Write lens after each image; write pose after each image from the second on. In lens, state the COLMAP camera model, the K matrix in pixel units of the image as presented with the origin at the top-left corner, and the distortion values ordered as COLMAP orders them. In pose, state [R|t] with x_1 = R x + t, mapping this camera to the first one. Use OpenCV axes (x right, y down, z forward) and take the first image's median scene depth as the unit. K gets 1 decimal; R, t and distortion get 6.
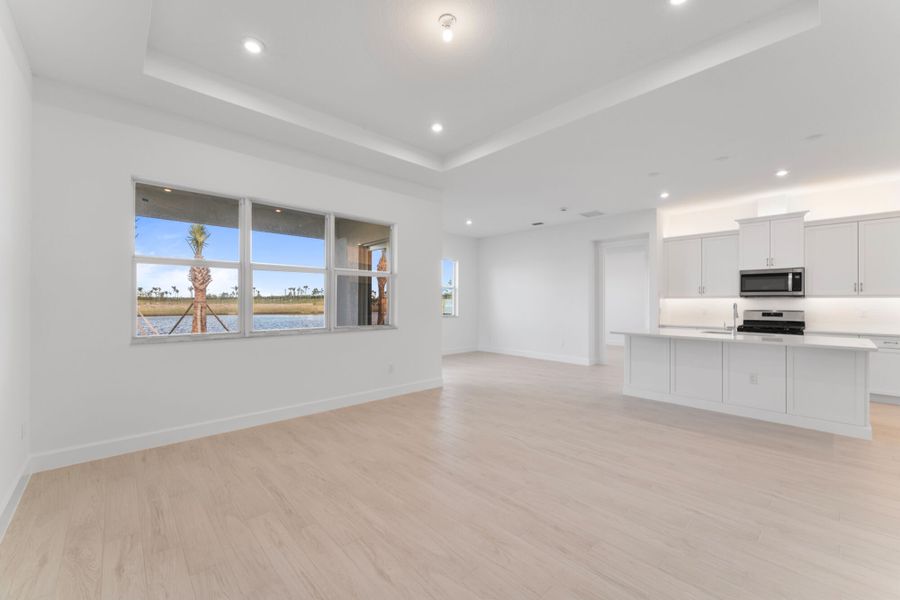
lens RADIAL K [[361.6, 0, 450.0], [0, 361.6, 300.0], [0, 0, 1]] dist [0.000874, 0.000286]
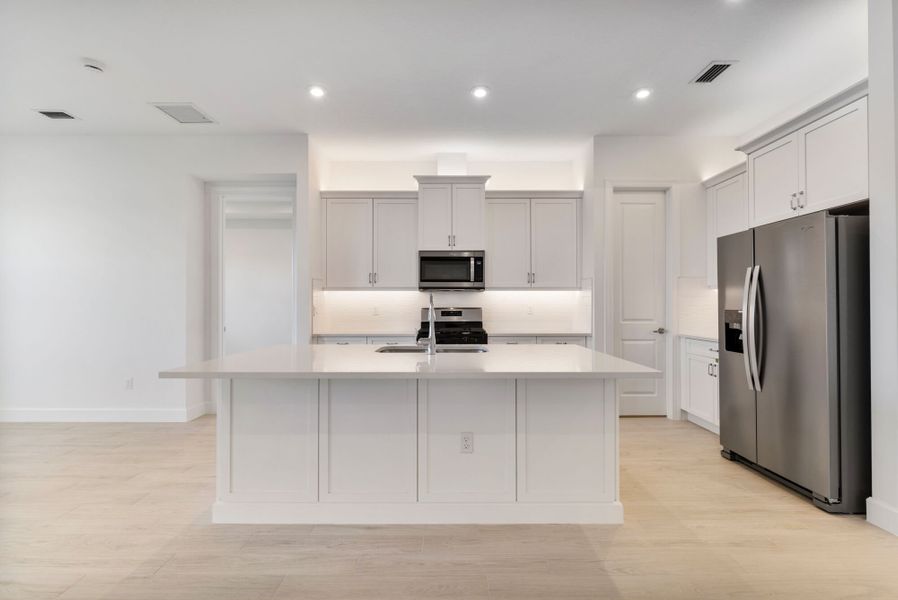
lens RADIAL K [[390.8, 0, 449.0], [0, 390.8, 300.0], [0, 0, 1]] dist [-0.001702, -0.000113]
pose [[0.682618, 0.004550, 0.730762, 0.290124], [-0.001608, 0.999988, -0.004723, 0.016154], [-0.730774, 0.002049, 0.682616, 0.441615]]
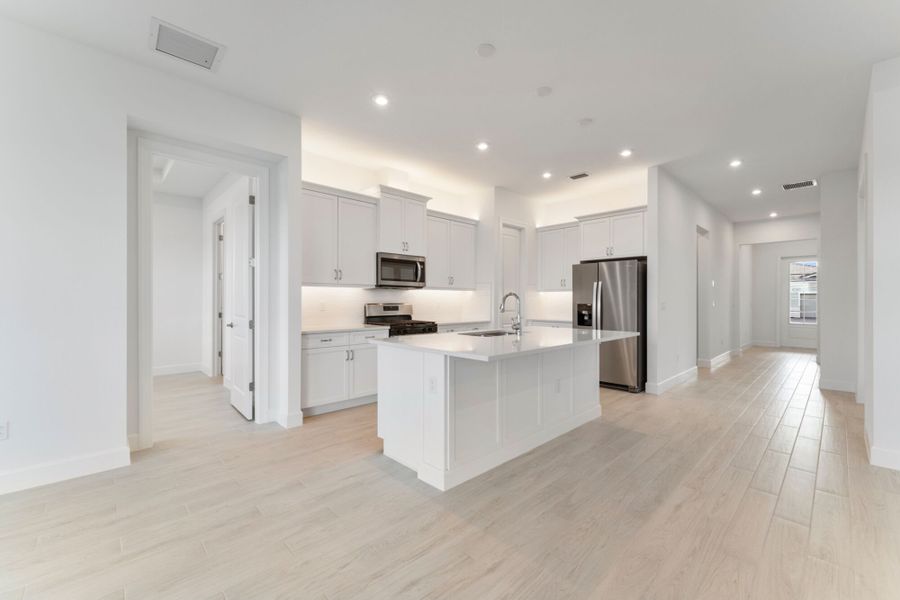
lens RADIAL K [[367.9, 0, 450.0], [0, 367.9, 300.0], [0, 0, 1]] dist [0.001164, 0.000138]
pose [[-0.011885, -0.005255, 0.999916, 0.013707], [-0.010776, 0.999929, 0.005127, 0.014619], [-0.999871, -0.010714, -0.011941, 0.848172]]
